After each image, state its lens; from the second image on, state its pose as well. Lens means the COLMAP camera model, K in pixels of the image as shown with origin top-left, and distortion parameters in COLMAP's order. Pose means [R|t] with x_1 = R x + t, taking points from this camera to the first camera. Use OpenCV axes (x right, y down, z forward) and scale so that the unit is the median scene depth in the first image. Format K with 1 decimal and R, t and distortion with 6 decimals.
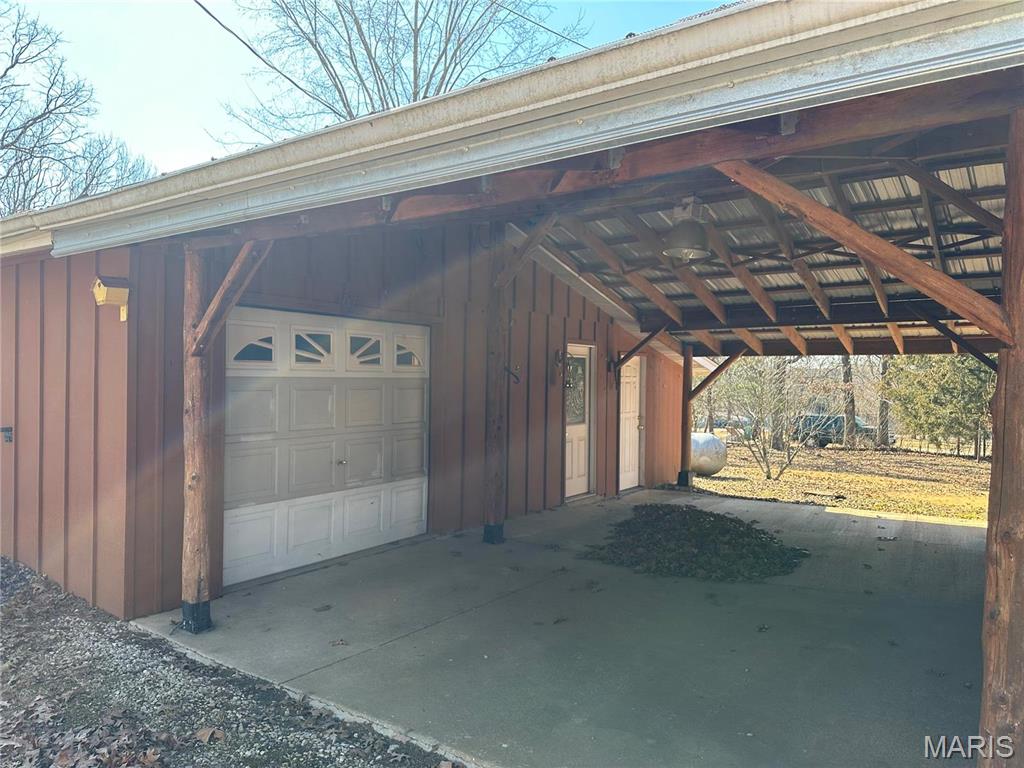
lens RADIAL K [[727.6, 0, 513.3], [0, 727.6, 382.2], [0, 0, 1]] dist [0.126955, -0.148025]
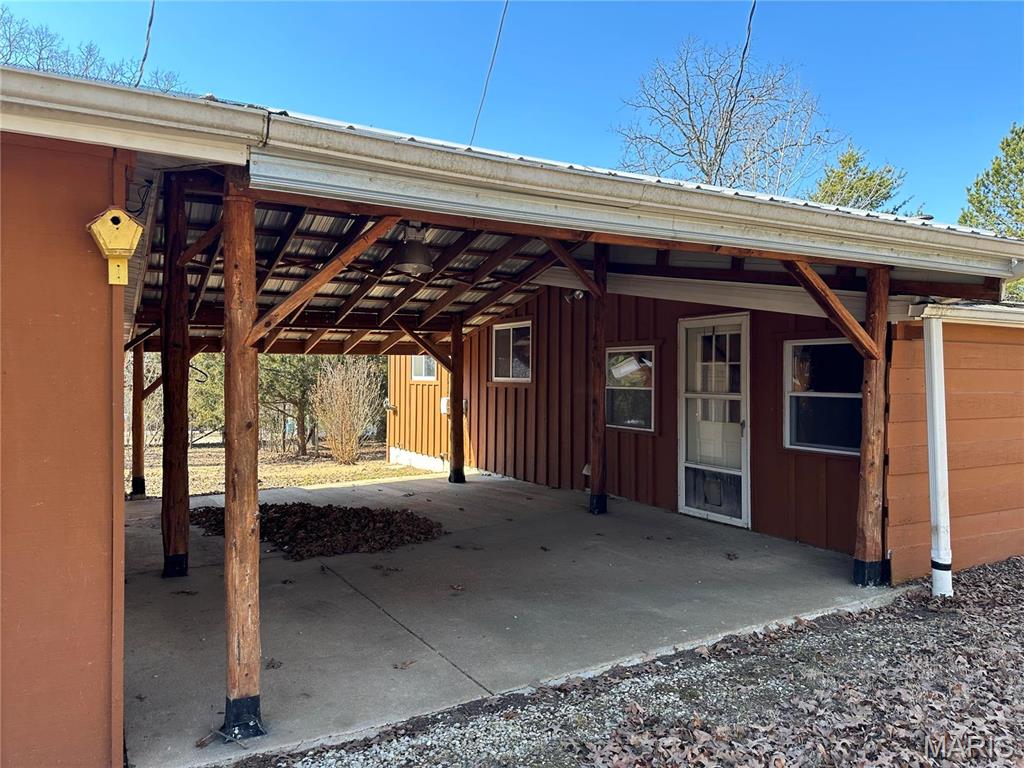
lens RADIAL K [[727.6, 0, 511.0], [0, 727.6, 381.5], [0, 0, 1]] dist [0.126955, -0.148025]
pose [[0.406976, -0.008737, 0.913397, -1.090328], [0.015780, 0.999872, 0.002533, 0.016591], [-0.913303, 0.013383, 0.407062, 0.576199]]
